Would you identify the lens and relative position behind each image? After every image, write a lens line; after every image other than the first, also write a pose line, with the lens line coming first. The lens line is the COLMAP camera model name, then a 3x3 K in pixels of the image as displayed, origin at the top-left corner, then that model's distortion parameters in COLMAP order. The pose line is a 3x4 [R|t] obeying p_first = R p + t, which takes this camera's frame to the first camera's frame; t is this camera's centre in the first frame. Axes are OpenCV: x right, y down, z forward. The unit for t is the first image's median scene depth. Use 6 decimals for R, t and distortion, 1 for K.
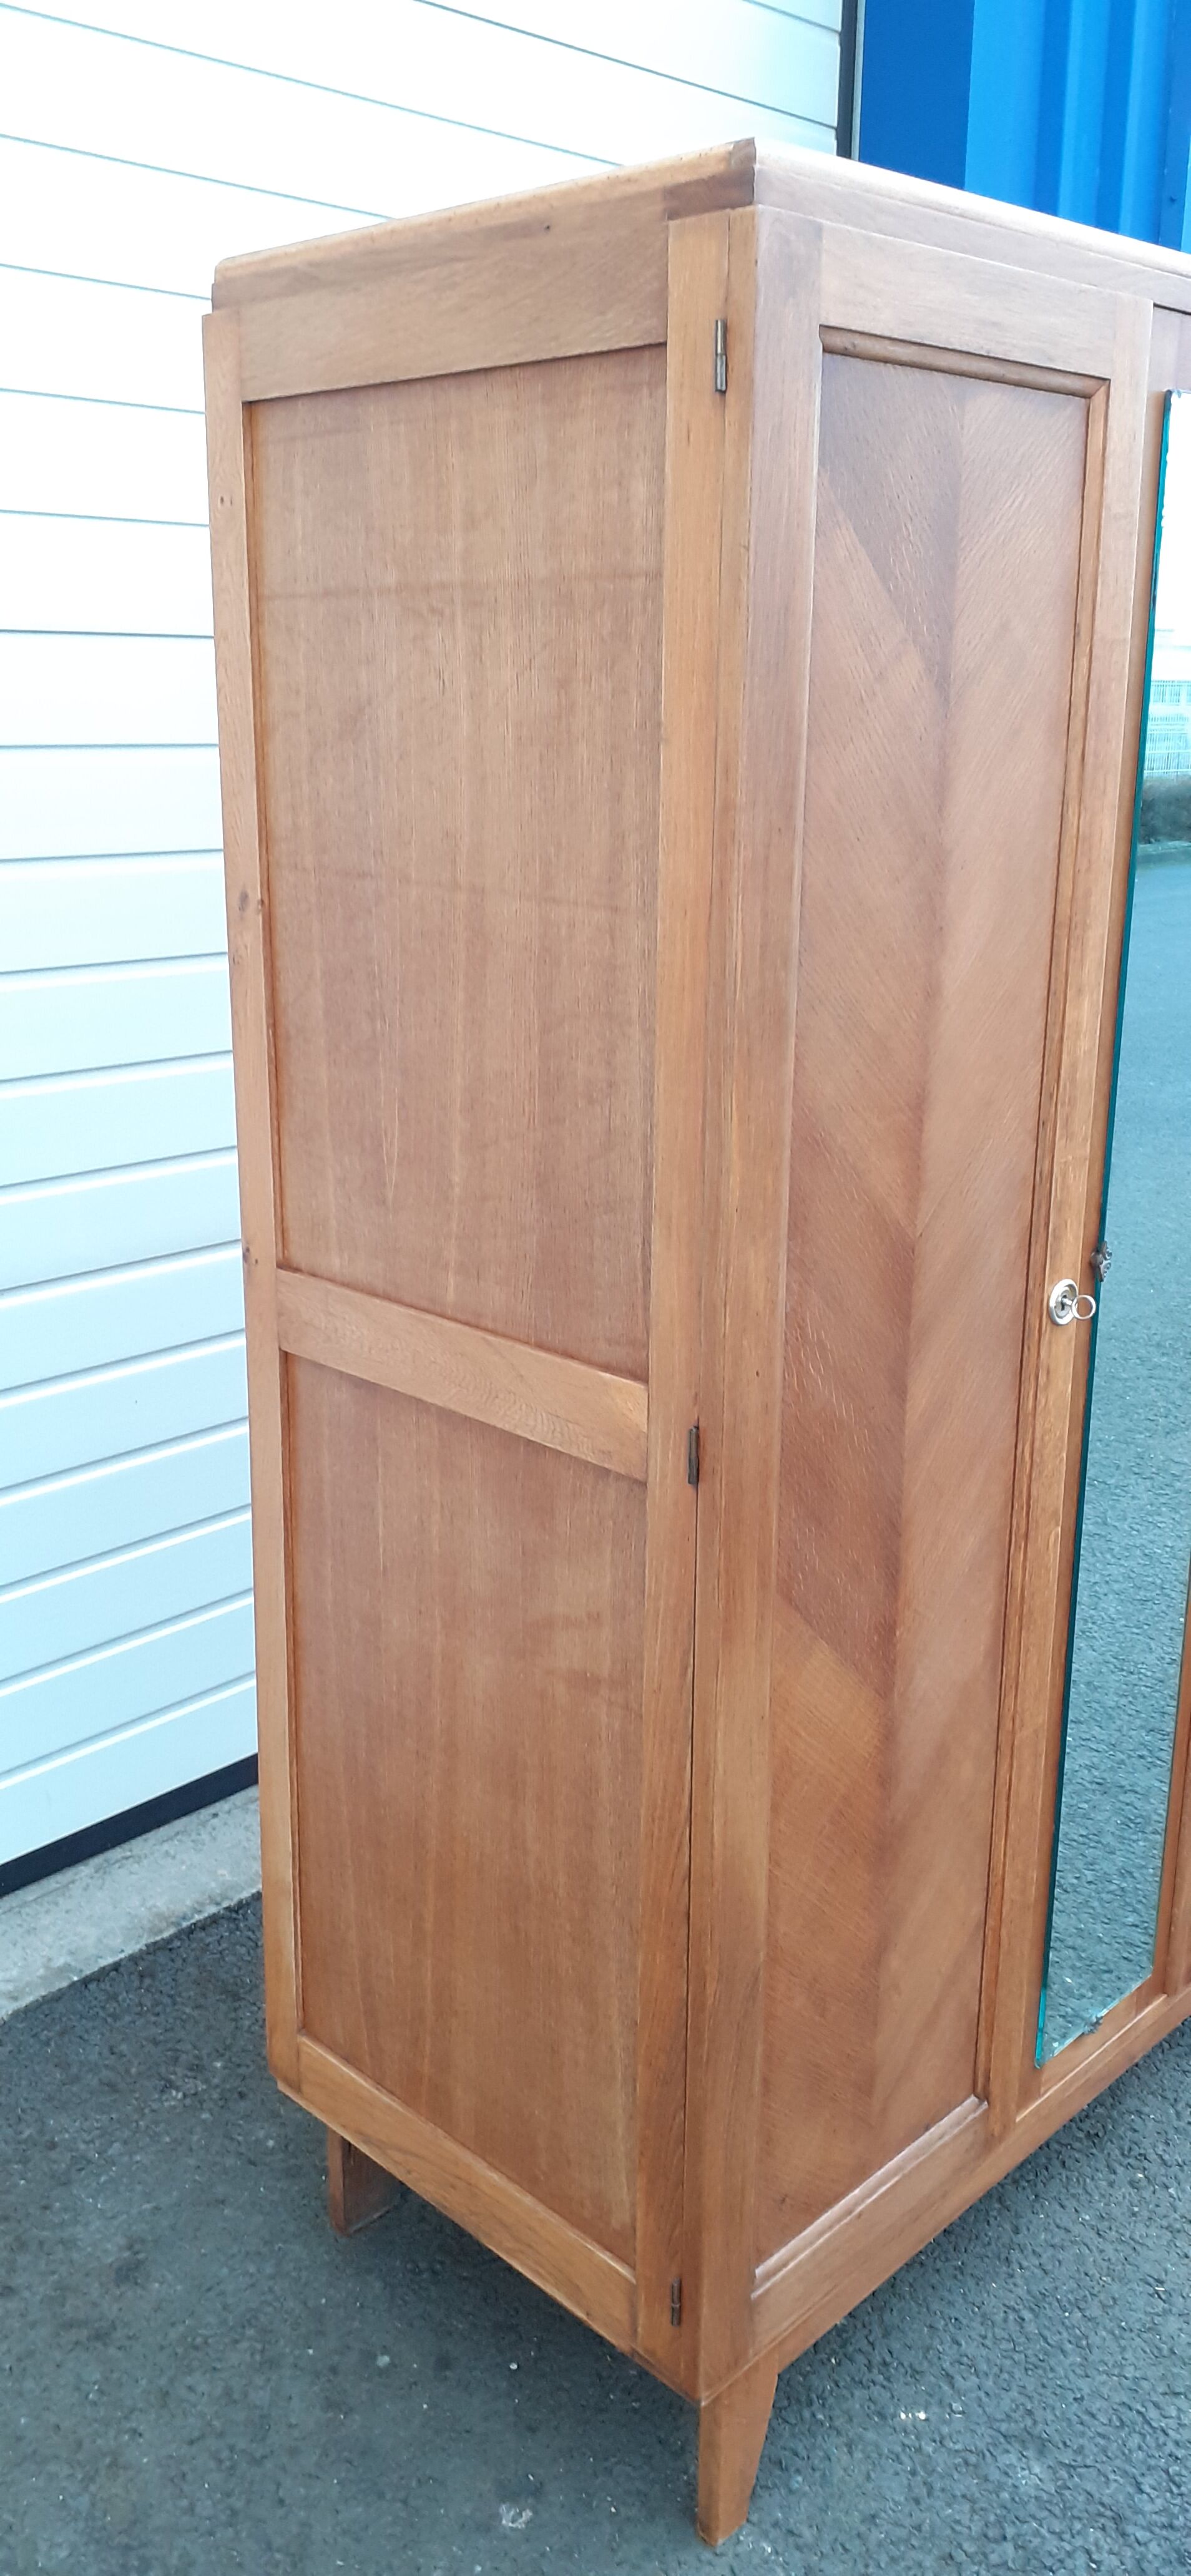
lens RADIAL K [[2040.6, 0, 577.5], [0, 2040.6, 1304.9], [0, 0, 1]] dist [0.062505, -0.099013]
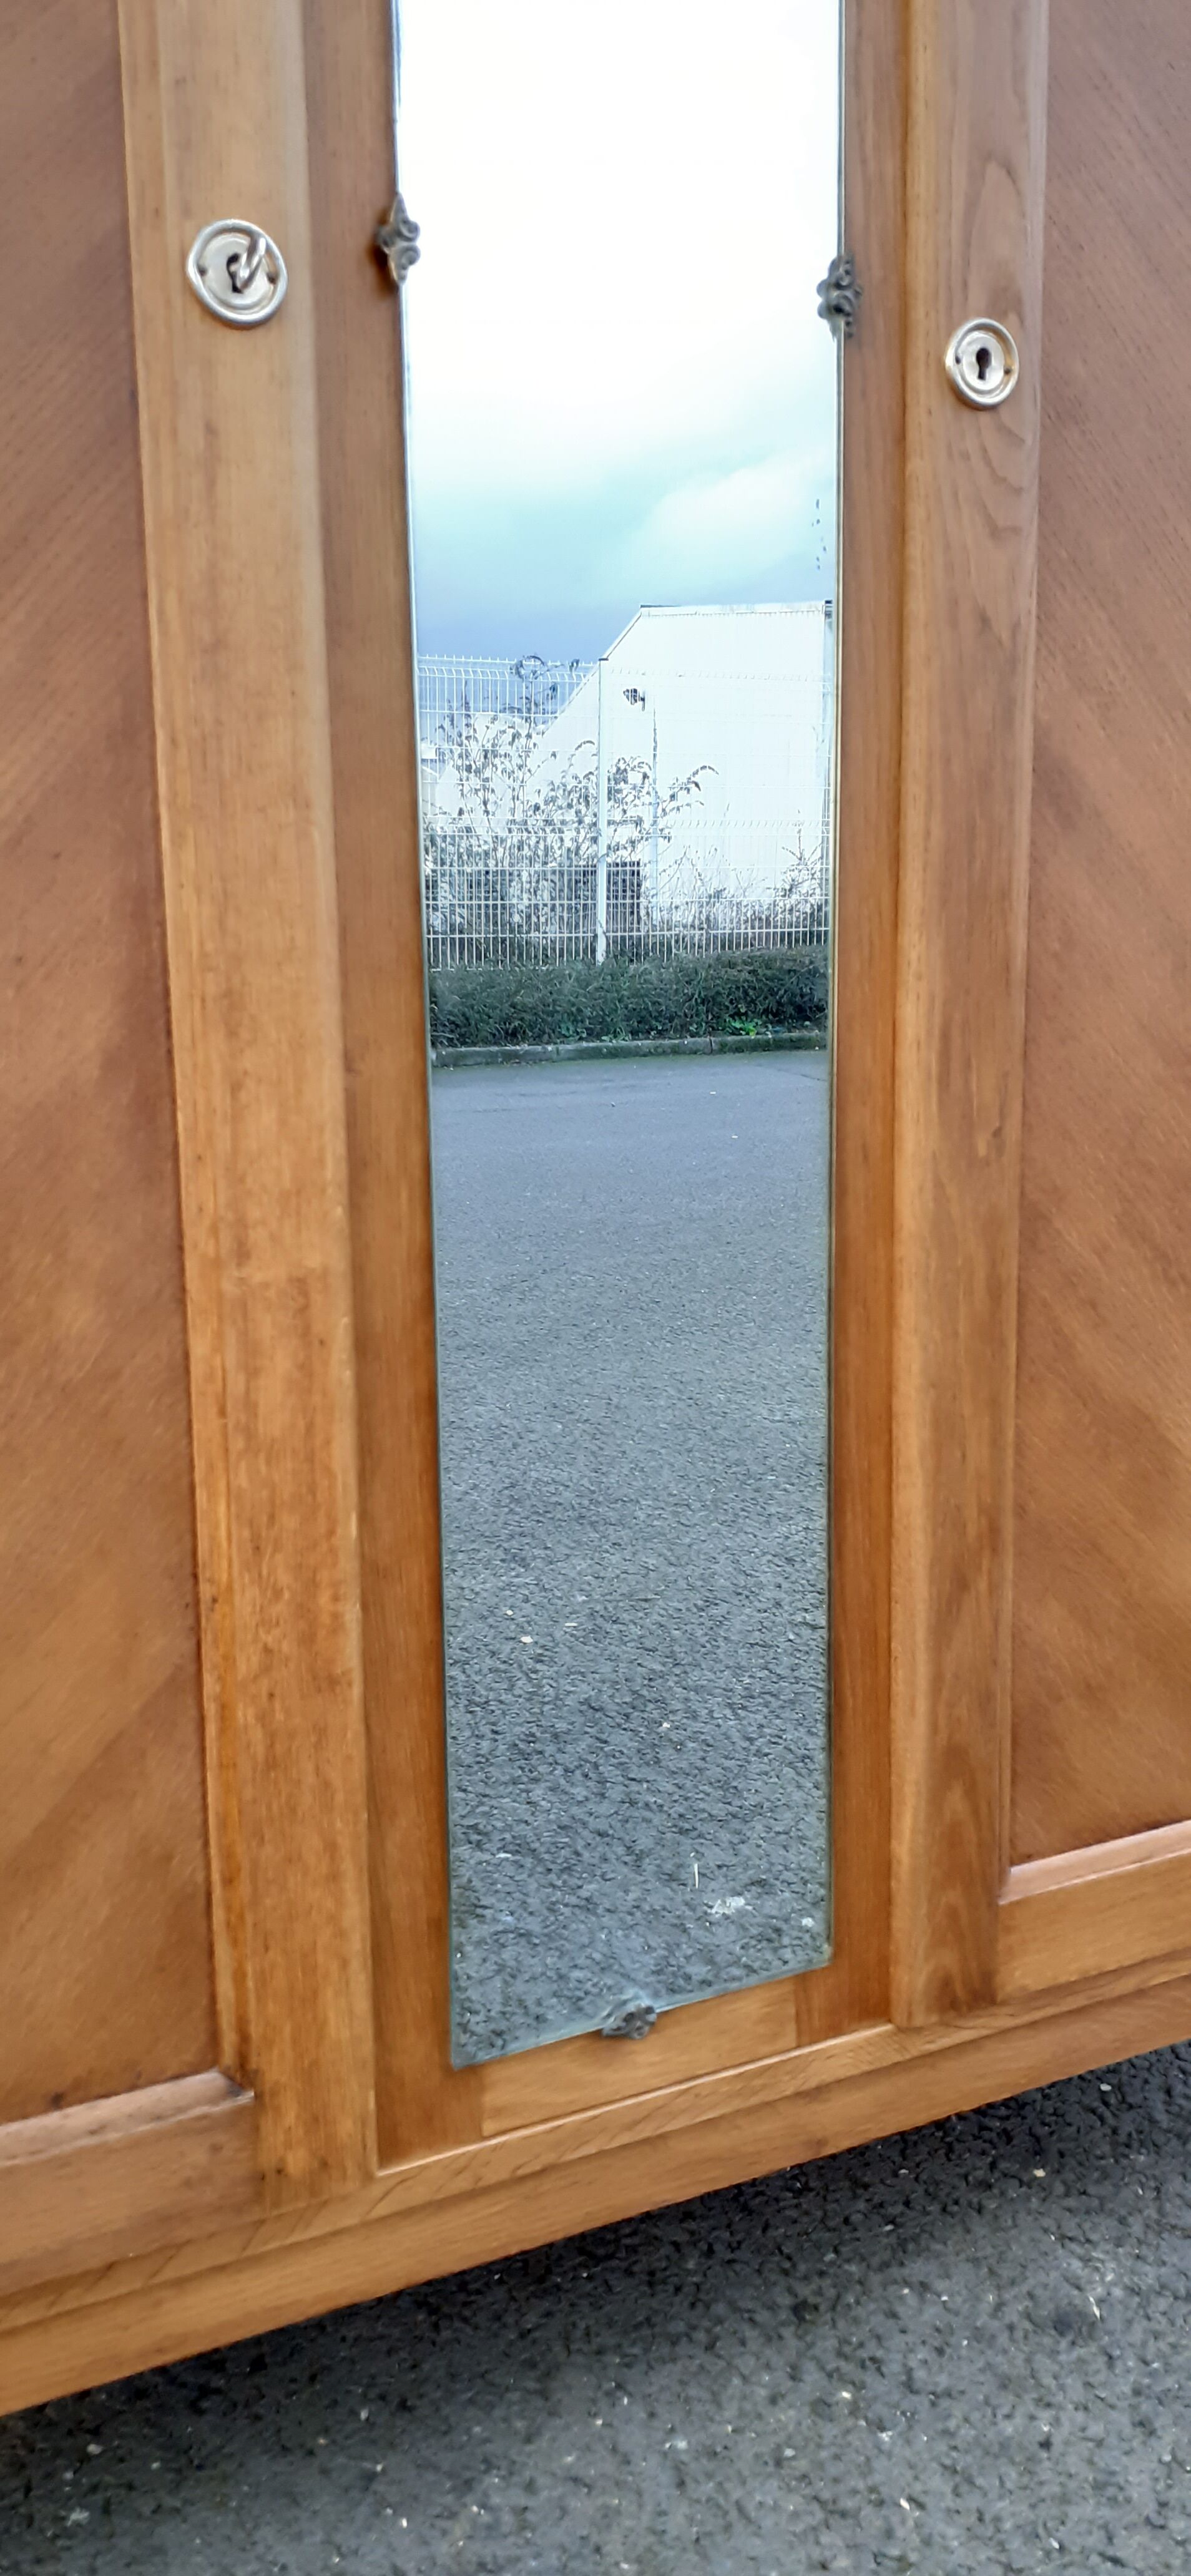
lens RADIAL K [[2040.6, 0, 575.2], [0, 2040.6, 1294.5], [0, 0, 1]] dist [0.062505, -0.099013]
pose [[0.942835, 0.050554, -0.329404, 0.485869], [-0.082673, 0.993011, -0.084229, 0.270690], [0.322844, 0.106647, 0.940424, 0.633942]]
